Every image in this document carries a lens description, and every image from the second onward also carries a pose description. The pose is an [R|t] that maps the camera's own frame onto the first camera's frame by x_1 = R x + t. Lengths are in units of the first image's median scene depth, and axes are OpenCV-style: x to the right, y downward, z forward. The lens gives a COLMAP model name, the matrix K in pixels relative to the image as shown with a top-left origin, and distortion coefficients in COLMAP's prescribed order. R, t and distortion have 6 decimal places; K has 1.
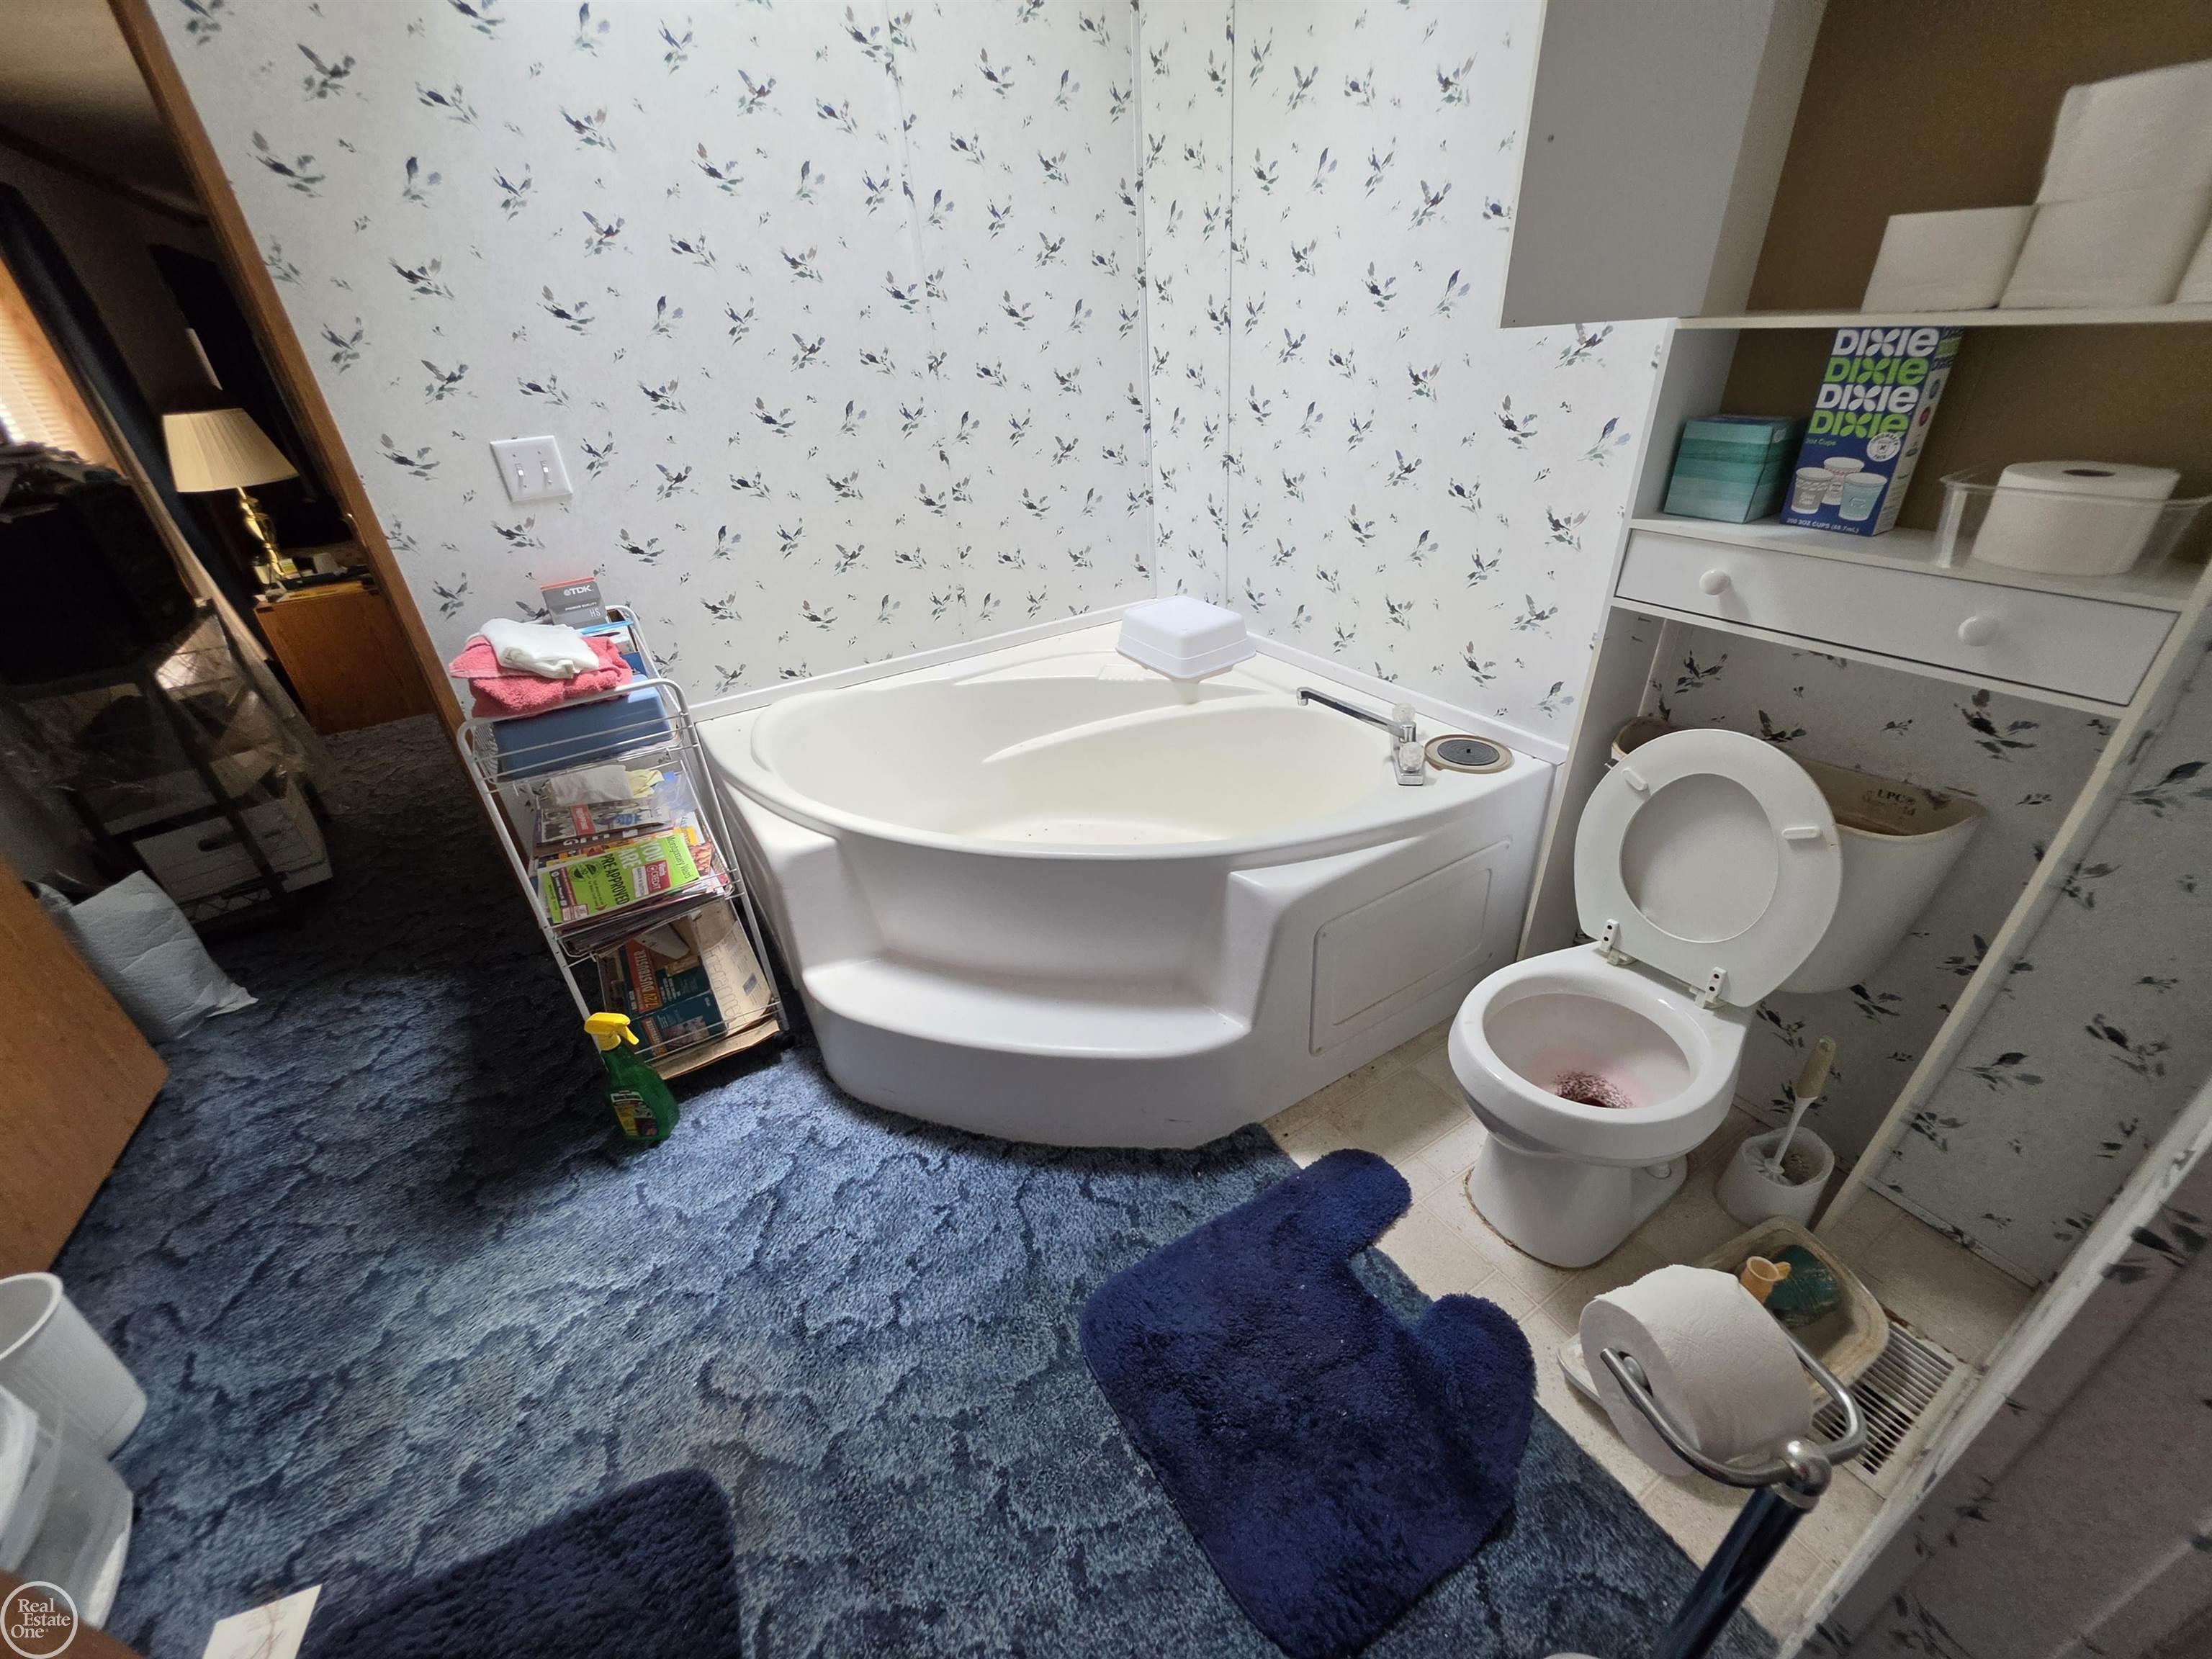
lens RADIAL K [[898.4, 0, 1108.6], [0, 898.4, 825.4], [0, 0, 1]] dist [-0.006044, 0.003216]
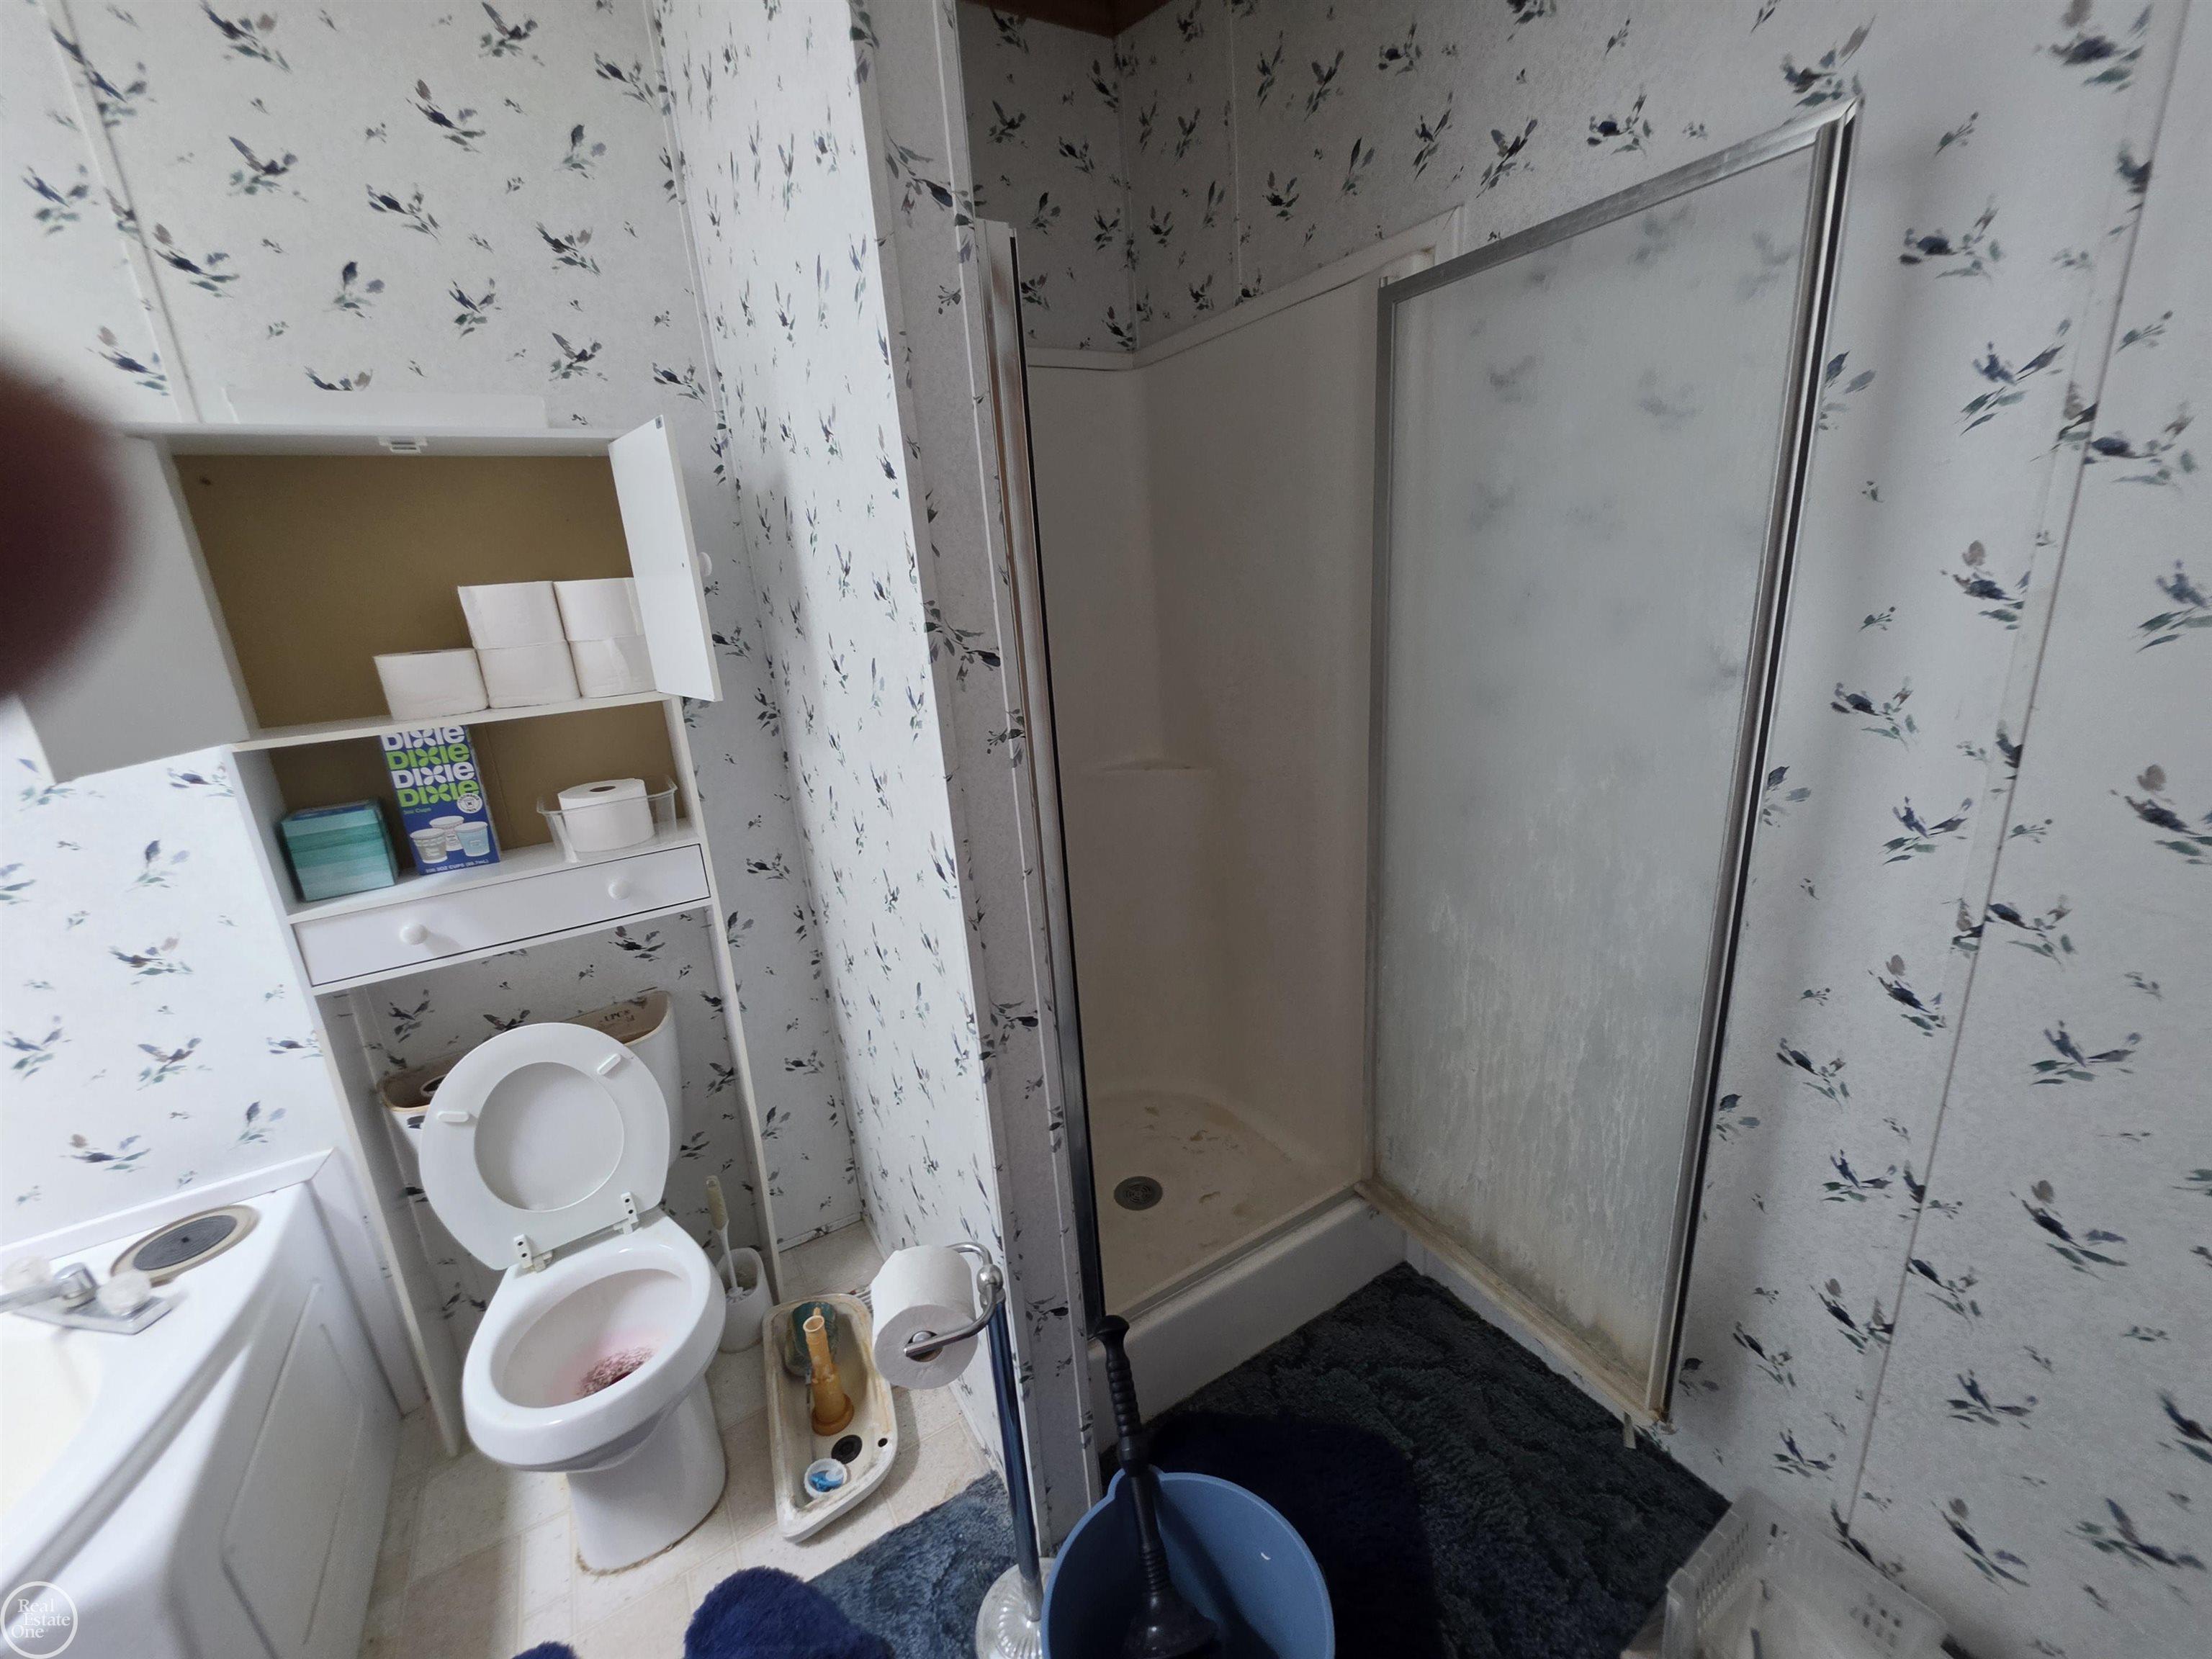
lens RADIAL K [[898.4, 0, 1105.4], [0, 898.4, 832.9], [0, 0, 1]] dist [-0.006044, 0.003216]
pose [[0.010661, -0.233449, 0.972311, -0.370463], [0.553895, 0.810937, 0.188630, -0.103668], [-0.832519, 0.536547, 0.137951, 0.054208]]
